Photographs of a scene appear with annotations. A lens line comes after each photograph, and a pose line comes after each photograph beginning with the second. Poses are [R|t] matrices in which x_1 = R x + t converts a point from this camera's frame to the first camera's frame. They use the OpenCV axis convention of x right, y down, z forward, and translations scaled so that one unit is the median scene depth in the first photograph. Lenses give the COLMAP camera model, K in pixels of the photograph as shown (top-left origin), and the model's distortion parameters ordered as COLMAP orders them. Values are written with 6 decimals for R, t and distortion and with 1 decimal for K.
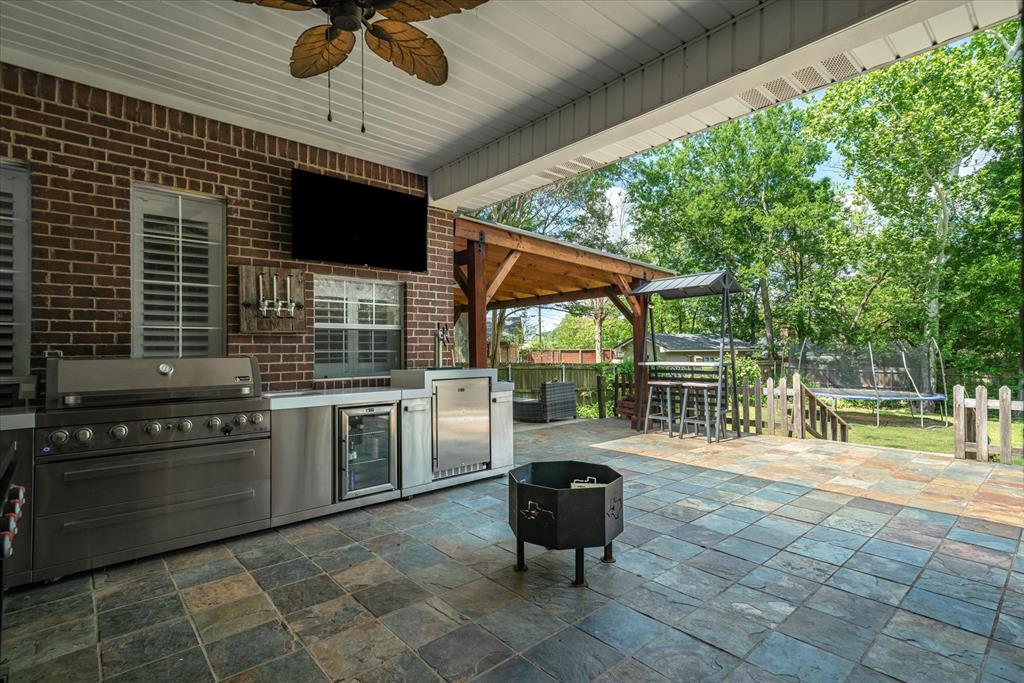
lens RADIAL K [[496.0, 0, 517.0], [0, 496.0, 336.3], [0, 0, 1]] dist [-0.001454, 0.000185]
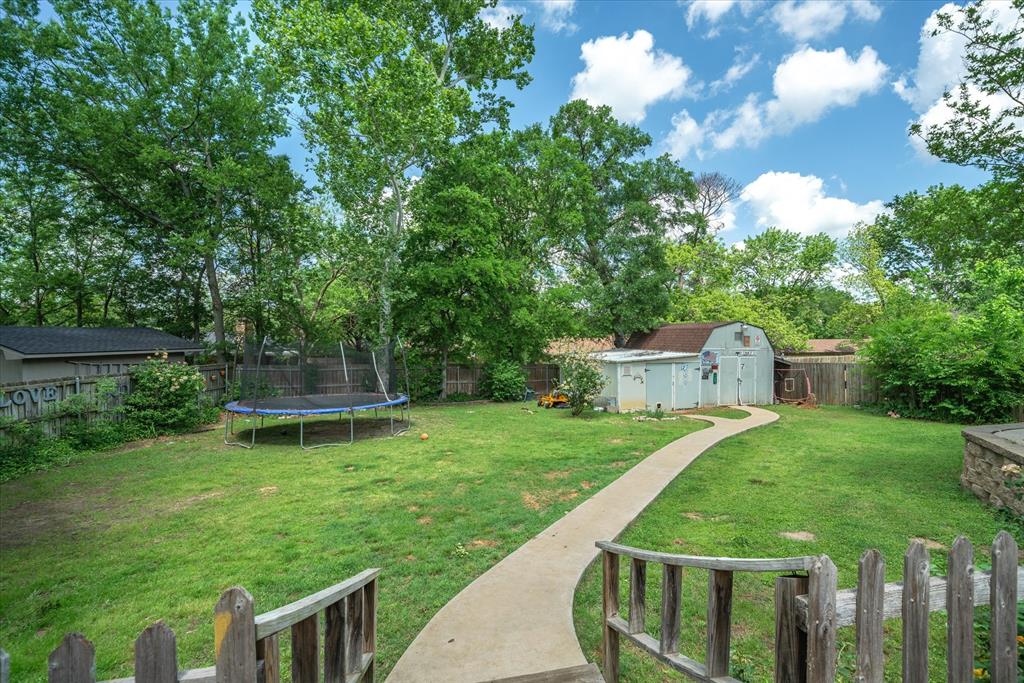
lens RADIAL K [[457.8, 0, 519.7], [0, 457.8, 349.2], [0, 0, 1]] dist [-0.001519, -0.000196]
pose [[0.508721, -0.028090, 0.860473, 0.140565], [-0.008753, 0.999247, 0.037795, -0.004314], [-0.860887, -0.026759, 0.508092, 0.245437]]
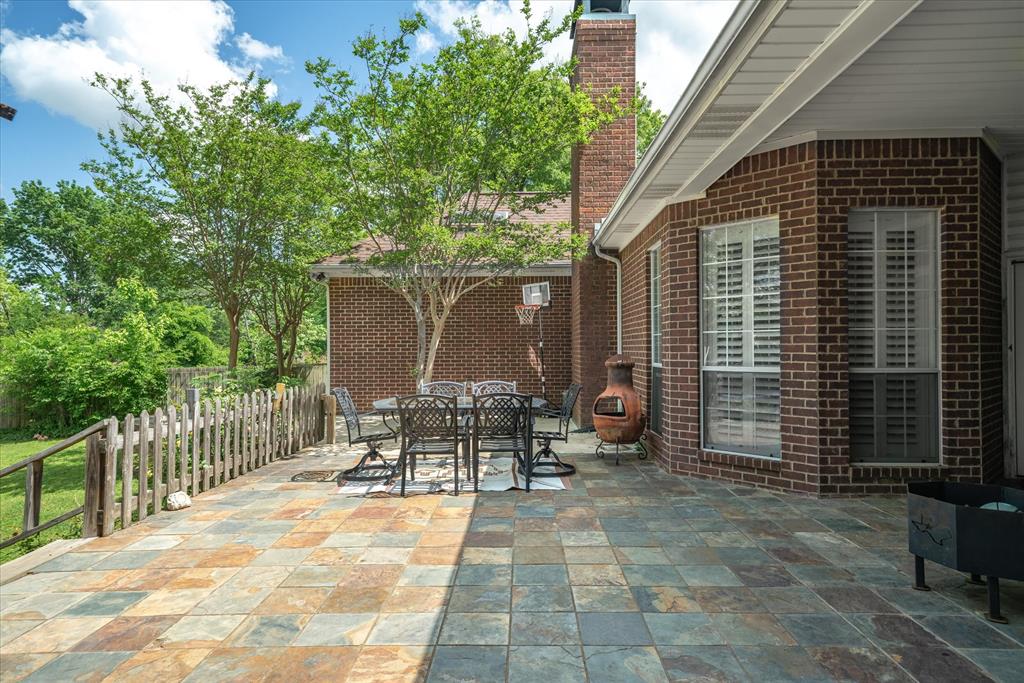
lens RADIAL K [[600.6, 0, 521.9], [0, 600.6, 349.0], [0, 0, 1]] dist [0.007836, 0.003649]
pose [[-0.754271, 0.005634, 0.656539, -0.000256], [-0.008153, 0.999806, -0.017946, 0.005365], [-0.656513, -0.018889, -0.754078, 0.295962]]
